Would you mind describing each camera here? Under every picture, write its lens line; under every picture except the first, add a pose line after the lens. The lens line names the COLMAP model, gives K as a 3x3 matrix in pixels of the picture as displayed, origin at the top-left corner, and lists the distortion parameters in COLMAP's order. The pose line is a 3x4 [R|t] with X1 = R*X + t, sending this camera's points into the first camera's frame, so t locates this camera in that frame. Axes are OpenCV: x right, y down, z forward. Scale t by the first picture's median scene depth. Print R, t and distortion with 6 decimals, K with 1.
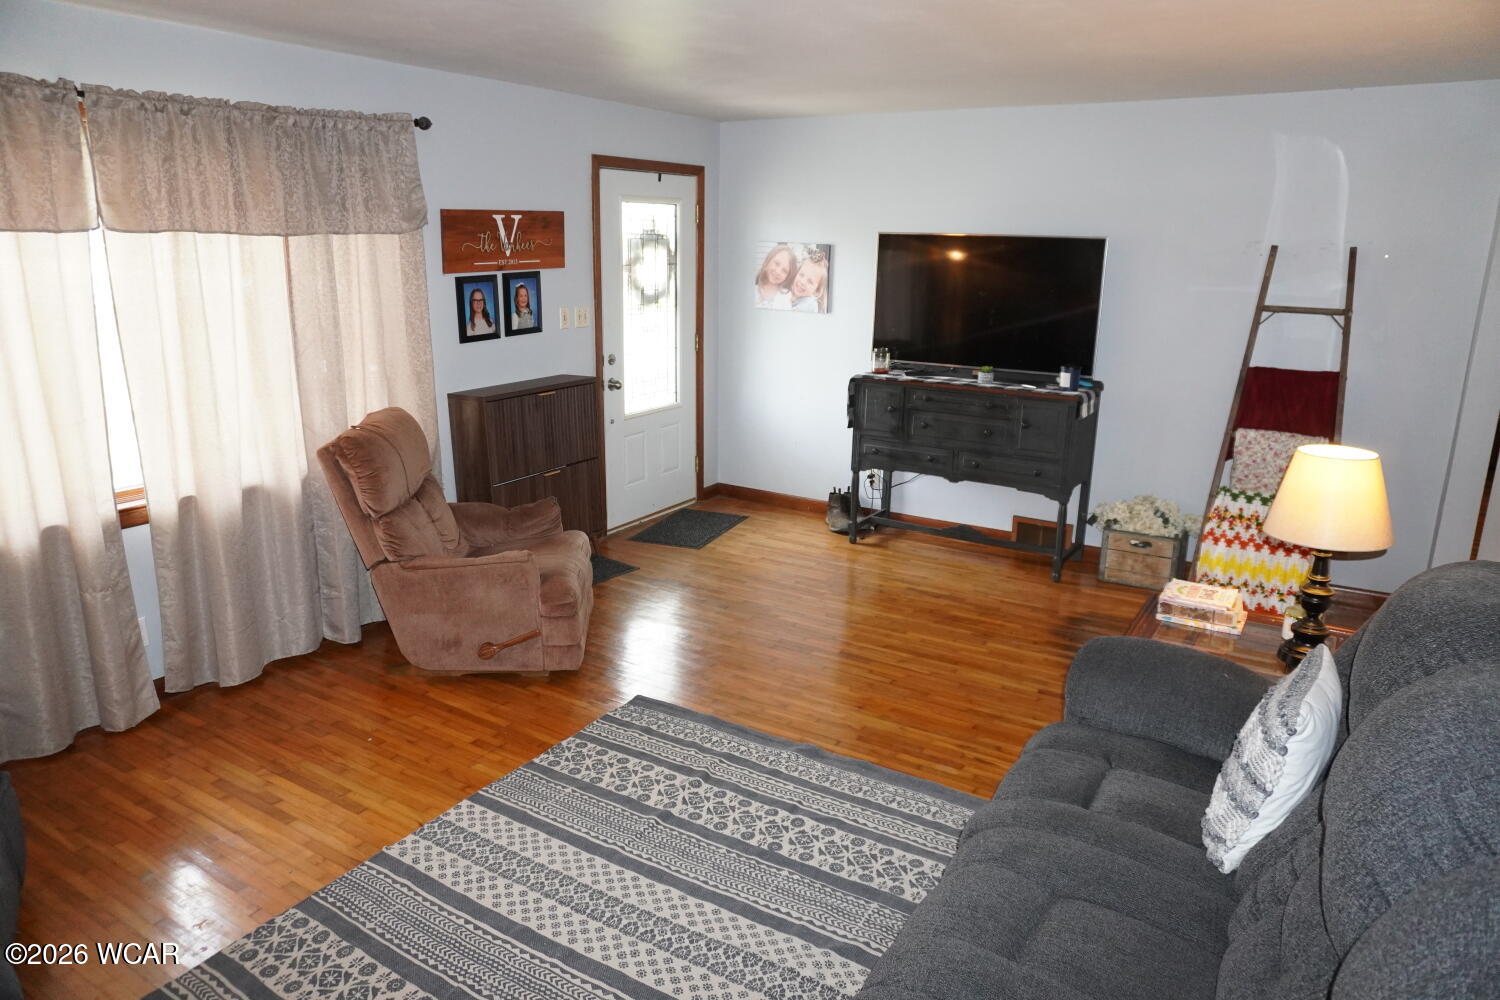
lens RADIAL K [[1001.0, 0, 748.2], [0, 1001.0, 504.7], [0, 0, 1]] dist [-0.039017, 0.023515]
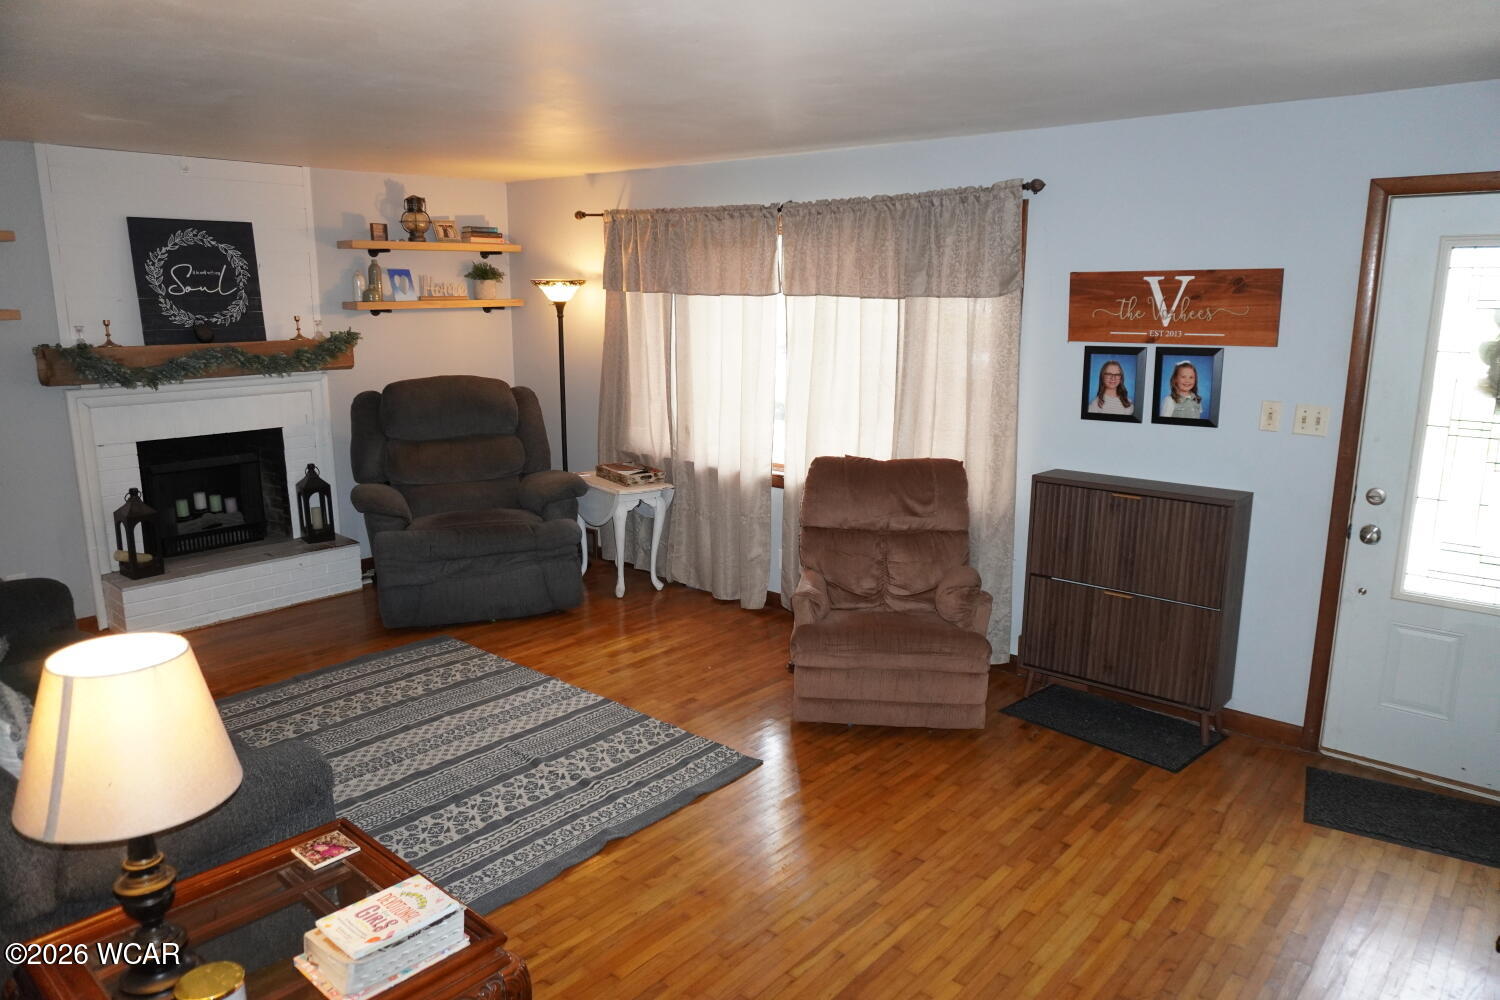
lens RADIAL K [[1001.0, 0, 748.2], [0, 1001.0, 504.7], [0, 0, 1]] dist [-0.039017, 0.023515]
pose [[-0.164754, 0.189979, -0.967866, 0.642079], [-0.263367, 0.937174, 0.228786, -0.214631], [0.950523, 0.292597, -0.104369, 0.826250]]
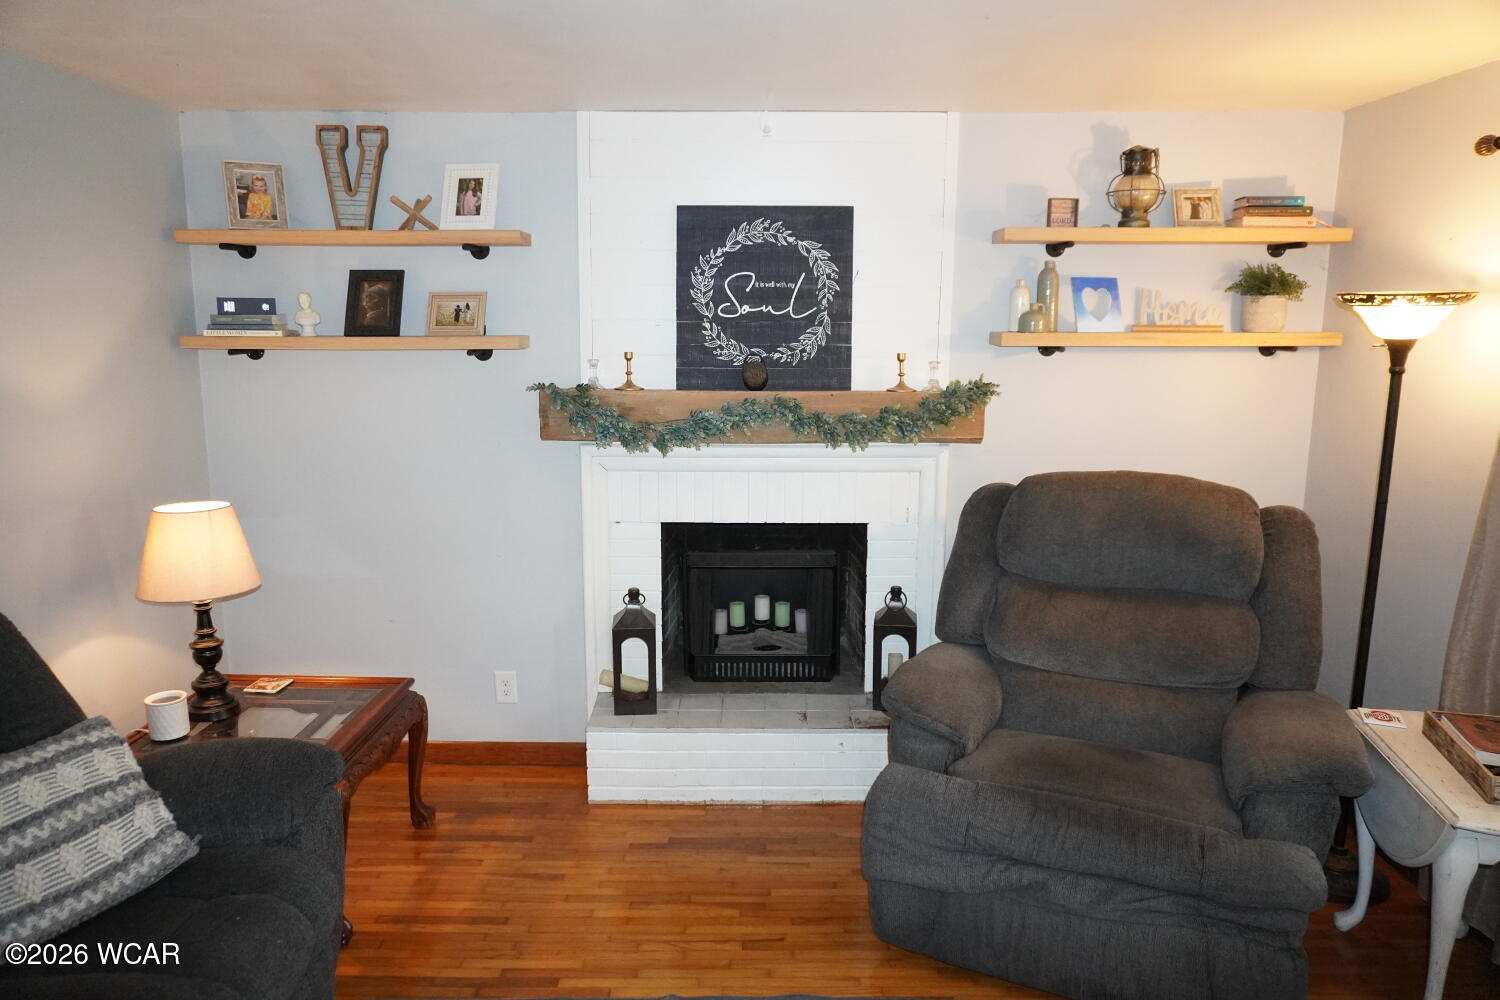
lens RADIAL K [[1001.0, 0, 748.2], [0, 1001.0, 504.7], [0, 0, 1]] dist [-0.039017, 0.023515]
pose [[-0.853372, 0.076570, -0.515649, 0.038495], [-0.153087, 0.908733, 0.388290, -0.181523], [0.498318, 0.410295, -0.763765, 0.682725]]
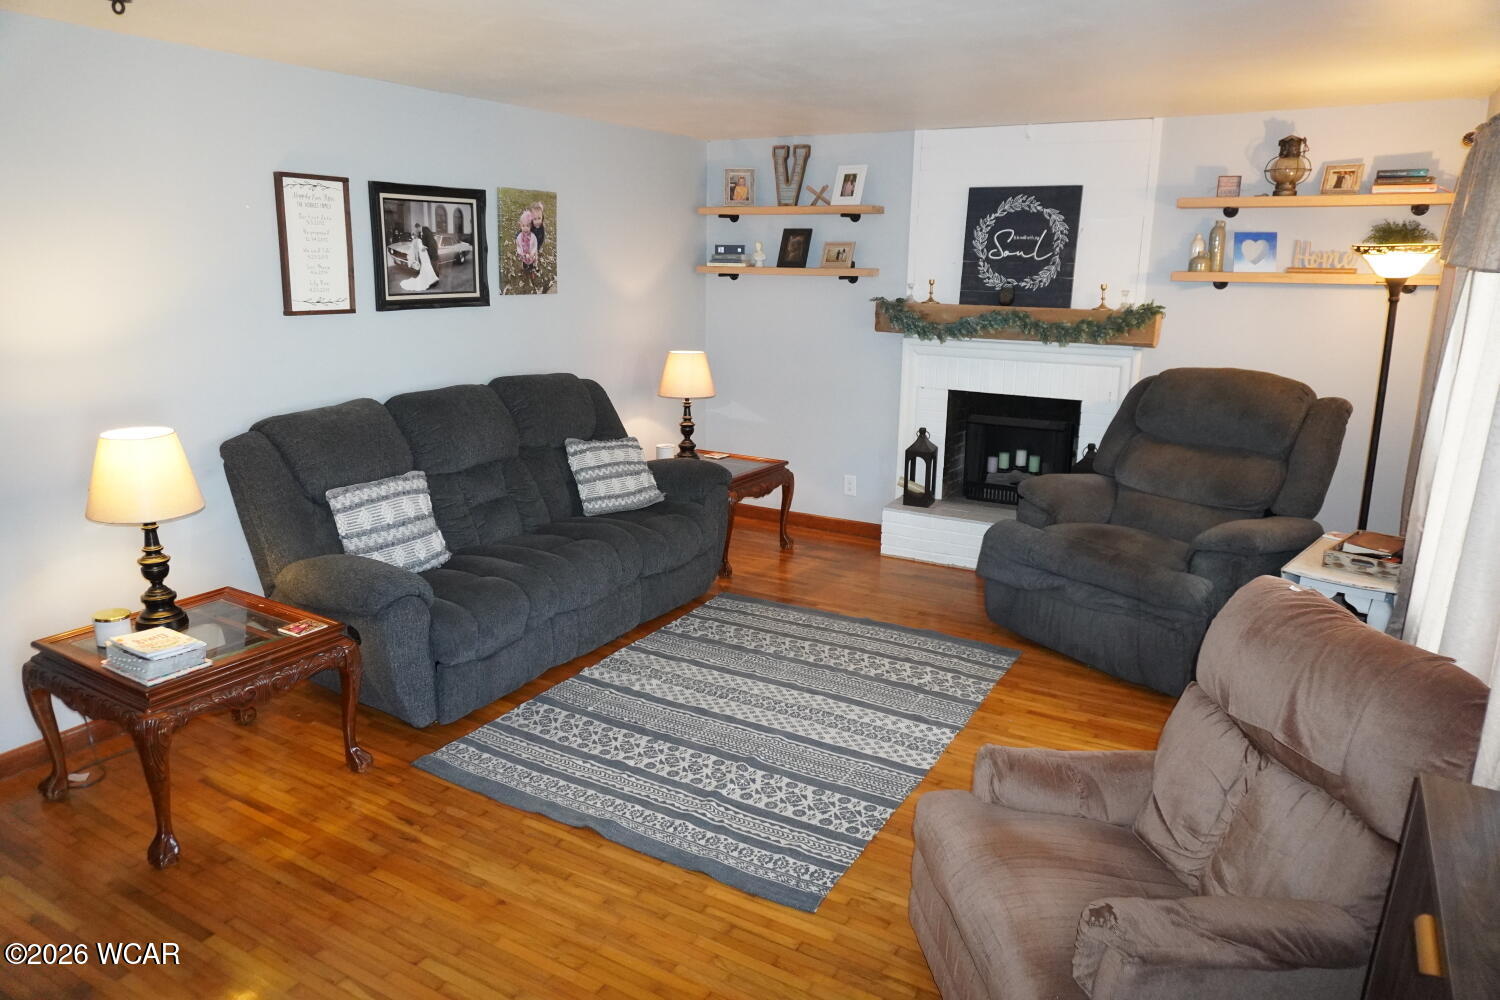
lens RADIAL K [[1001.0, 0, 748.2], [0, 1001.0, 504.7], [0, 0, 1]] dist [-0.039017, 0.023515]
pose [[-0.999512, -0.022507, -0.021644, -0.036081], [-0.030196, 0.873225, 0.486380, -0.321395], [0.007953, 0.486797, -0.873479, 1.195641]]
